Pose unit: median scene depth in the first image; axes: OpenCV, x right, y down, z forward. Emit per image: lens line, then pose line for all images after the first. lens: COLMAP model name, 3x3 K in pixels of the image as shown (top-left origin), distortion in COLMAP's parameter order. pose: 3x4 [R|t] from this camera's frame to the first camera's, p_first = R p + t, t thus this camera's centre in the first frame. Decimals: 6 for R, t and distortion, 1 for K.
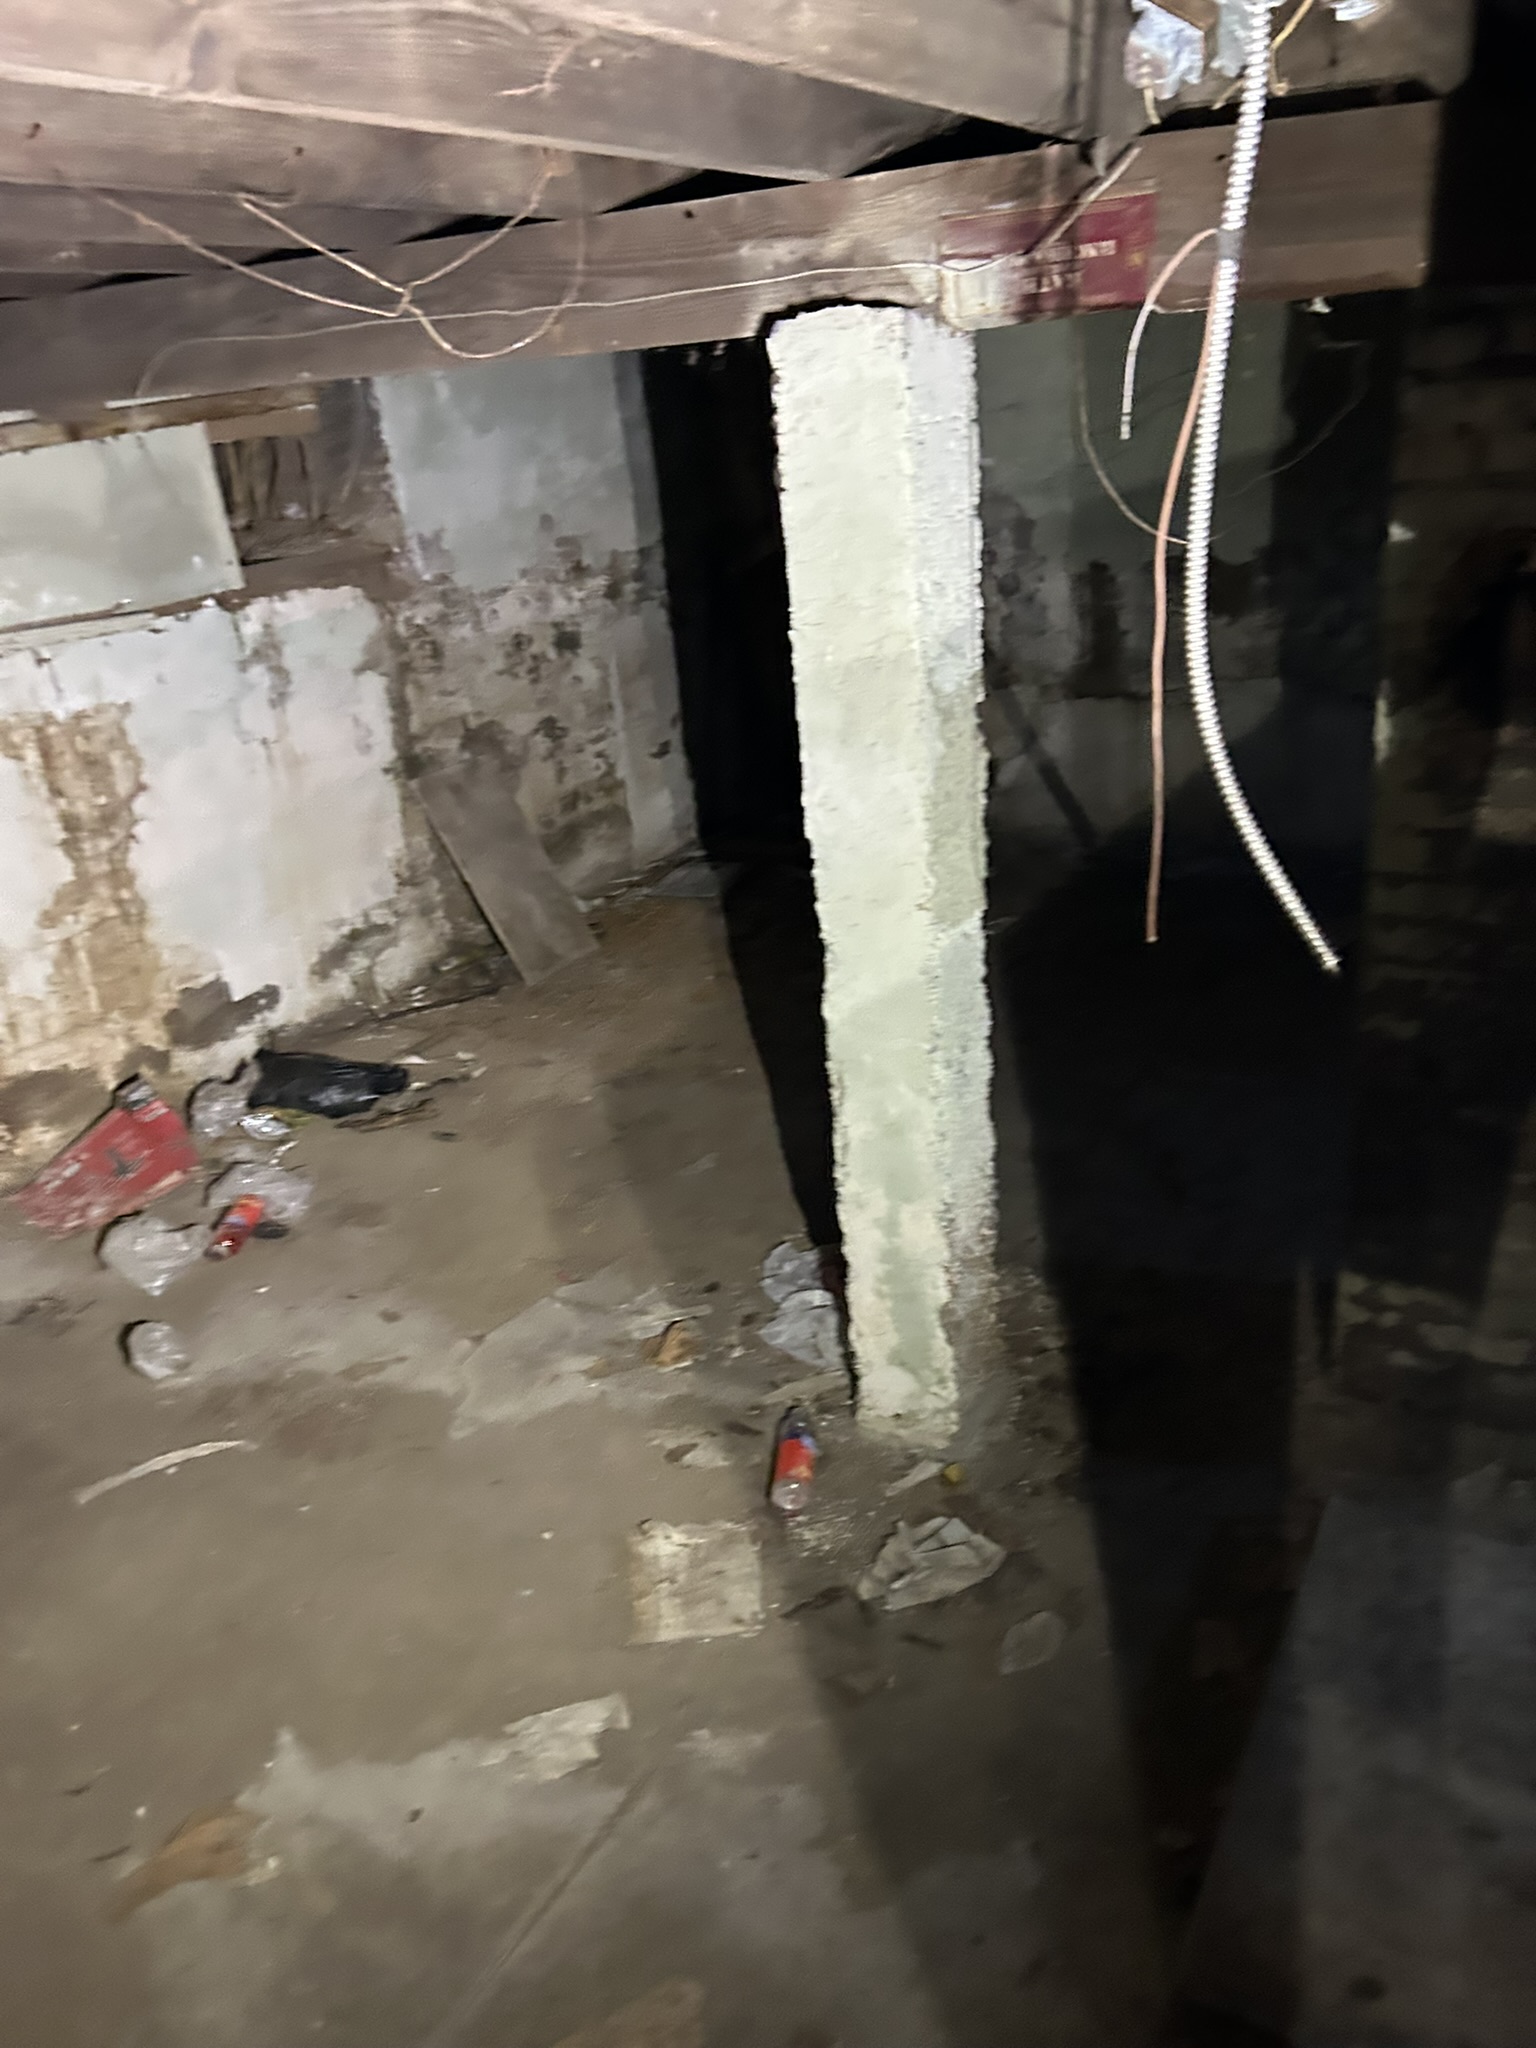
lens RADIAL K [[1558.1, 0, 776.8], [0, 1558.1, 1021.5], [0, 0, 1]] dist [0.041378, 0.000428]
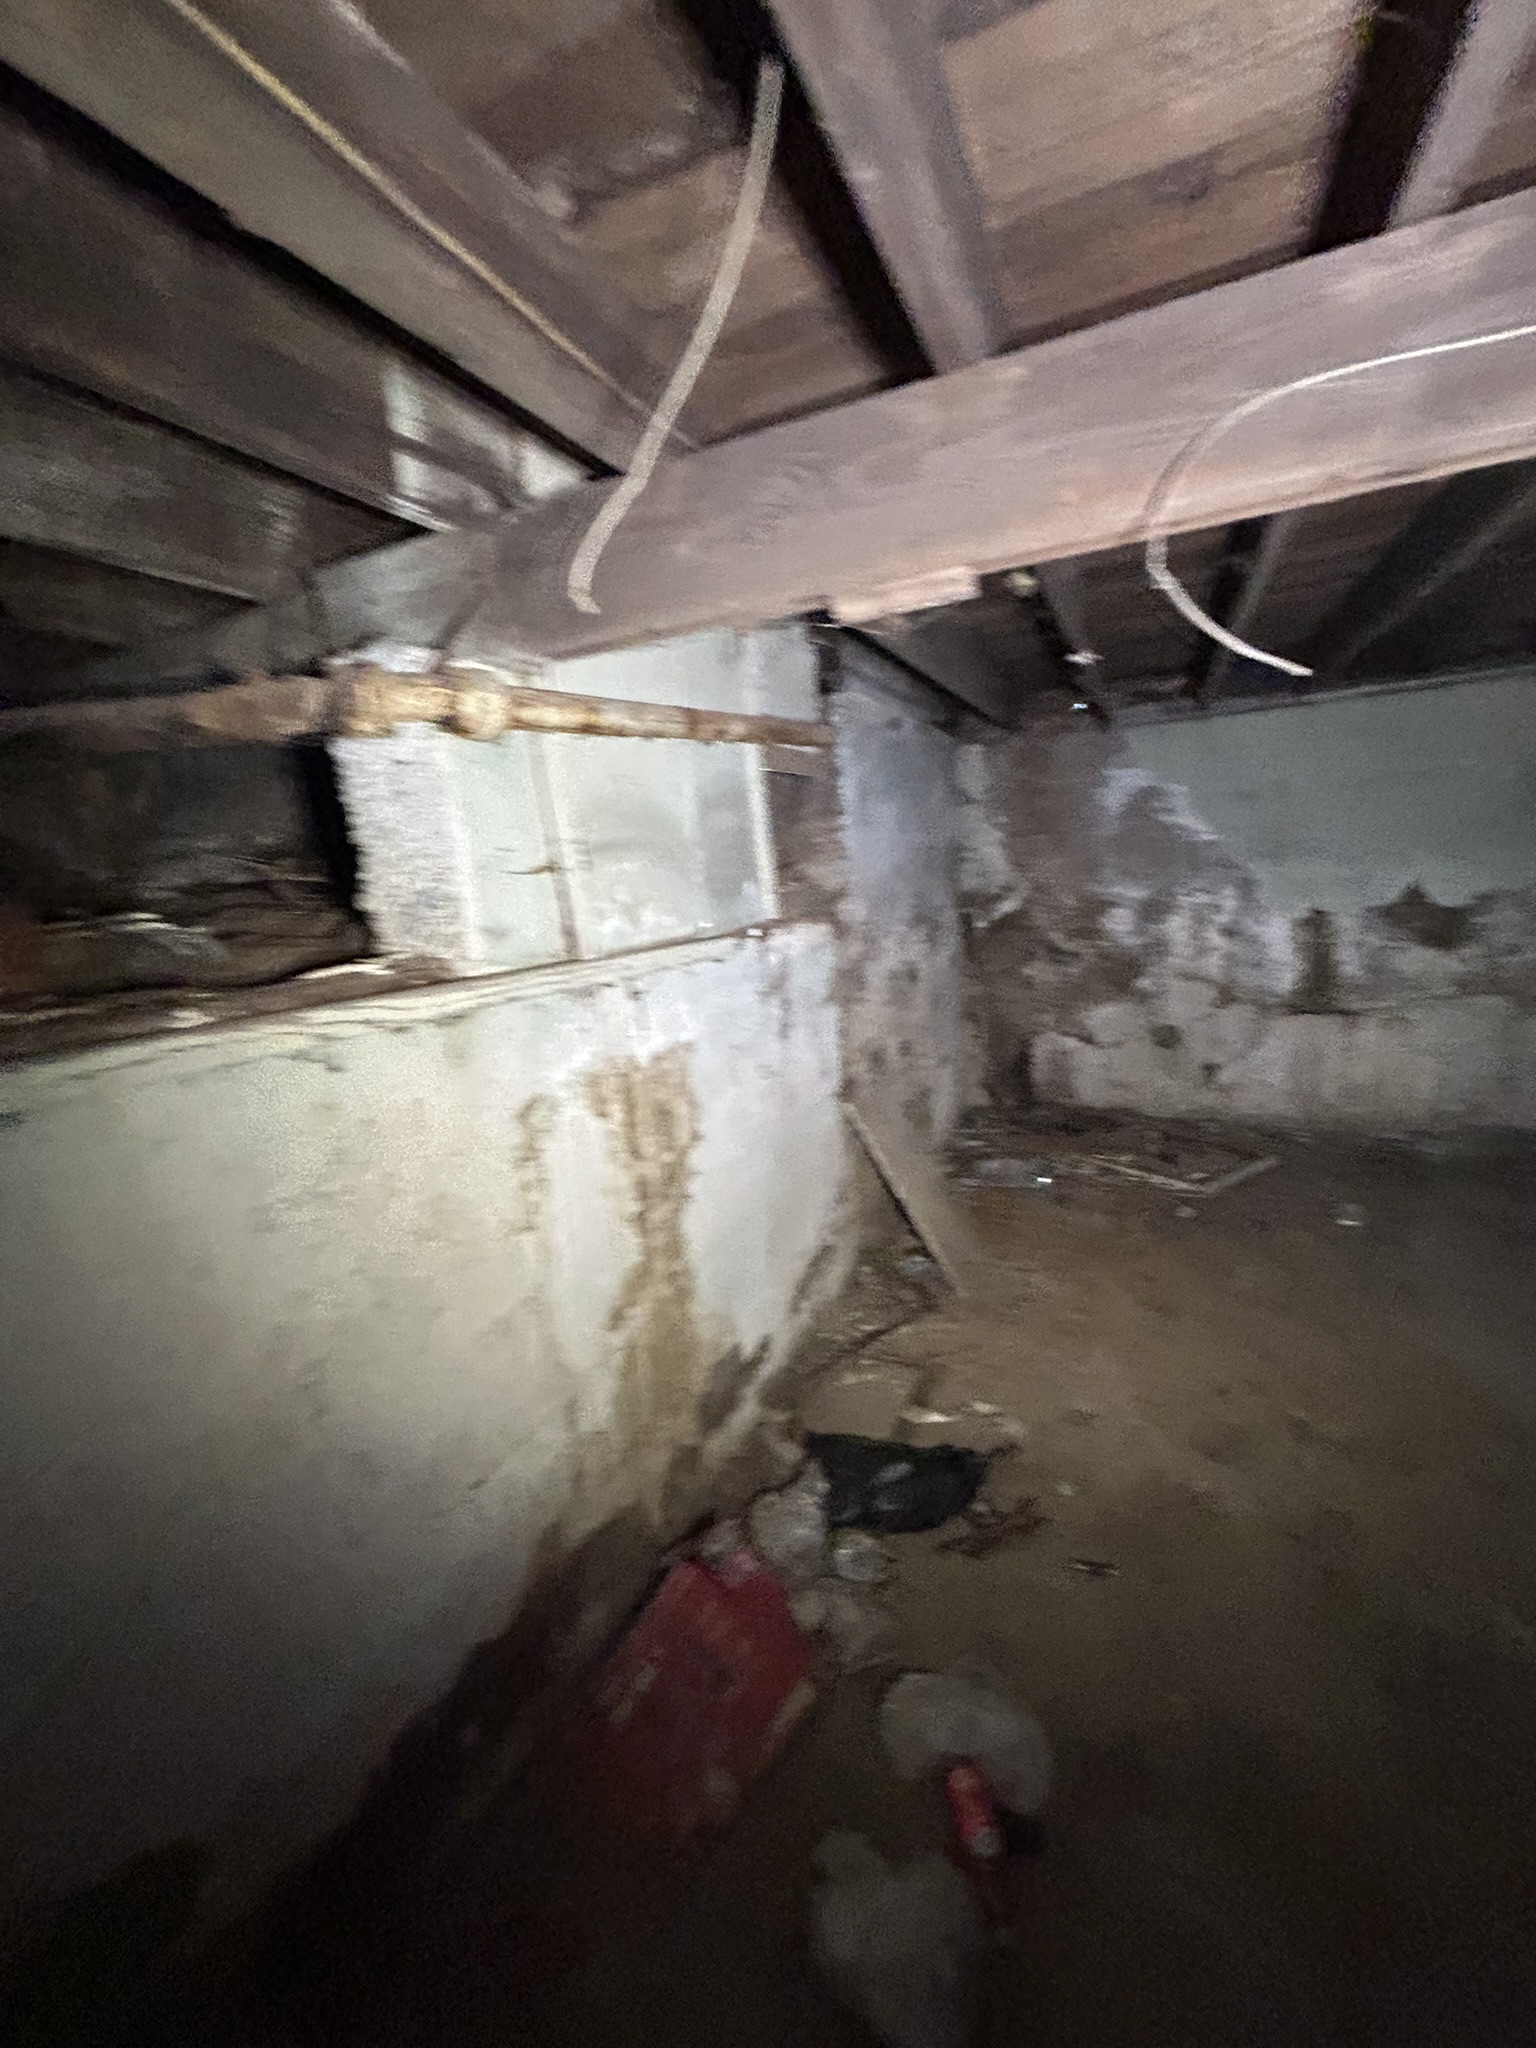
lens RADIAL K [[836.8, 0, 771.1], [0, 836.8, 1027.2], [0, 0, 1]] dist [0.000102, 0.000891]
pose [[0.996191, -0.022387, 0.084280, -0.366656], [0.038523, 0.980042, -0.195022, -0.106921], [-0.078232, 0.197526, 0.977171, 0.492813]]
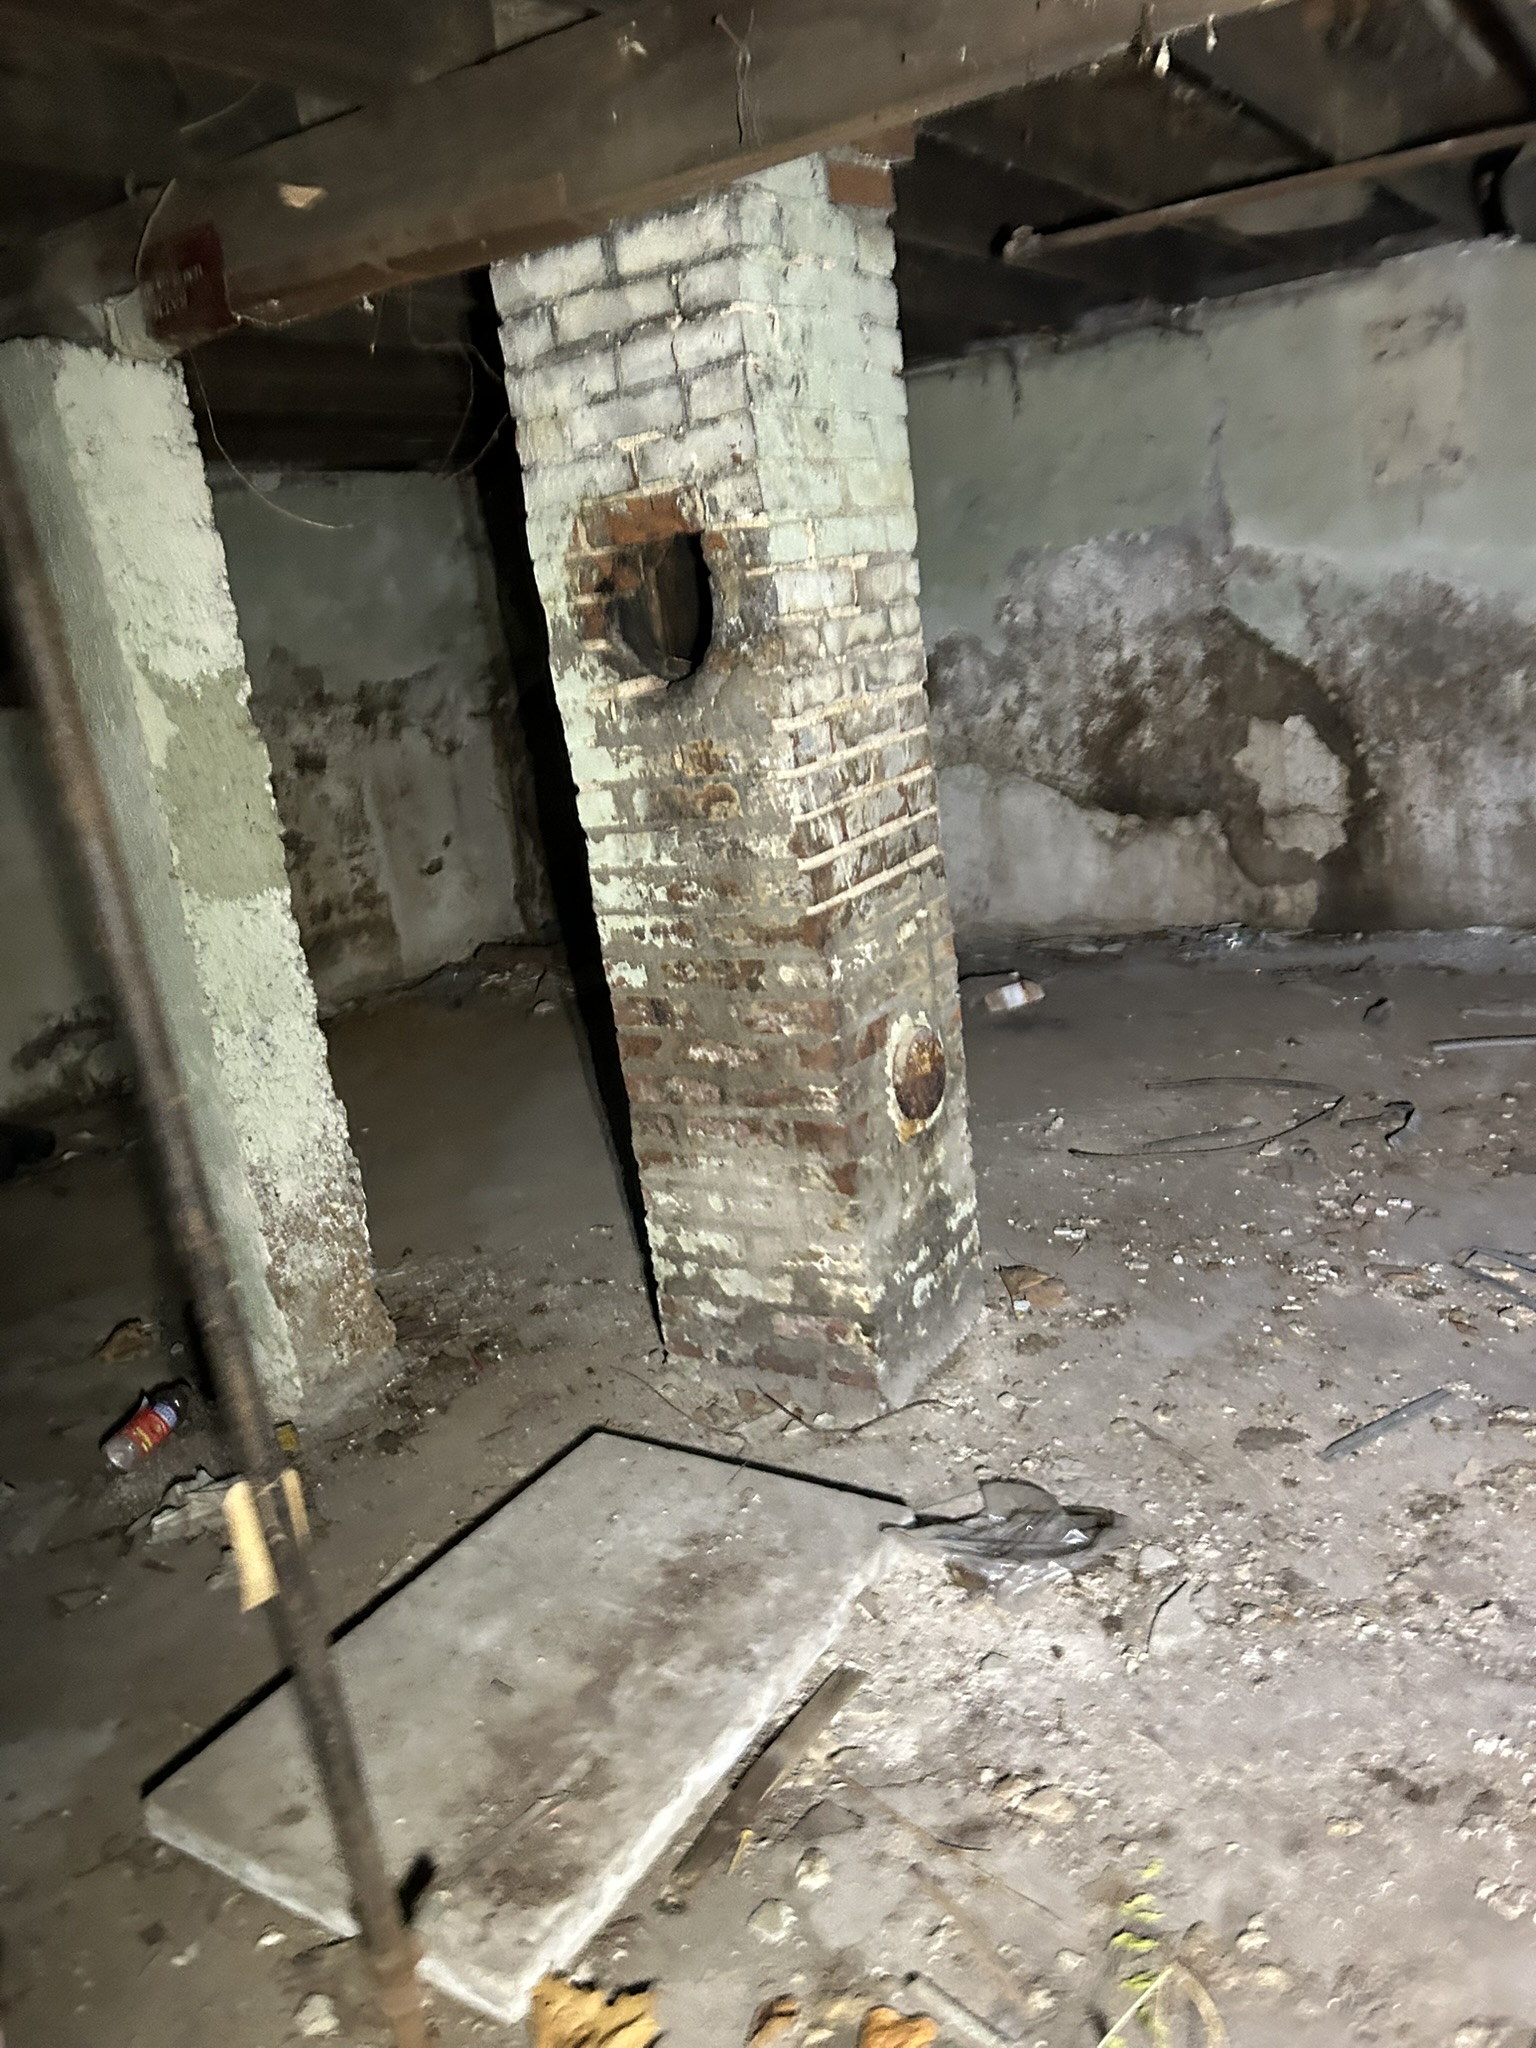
lens RADIAL K [[1537.3, 0, 763.5], [0, 1537.3, 1057.0], [0, 0, 1]] dist [0.073176, -0.119145]
pose [[0.996305, -0.036003, -0.077973, 0.312813], [0.027989, 0.994437, -0.101543, 0.092217], [0.081195, 0.098986, 0.991771, -0.012515]]
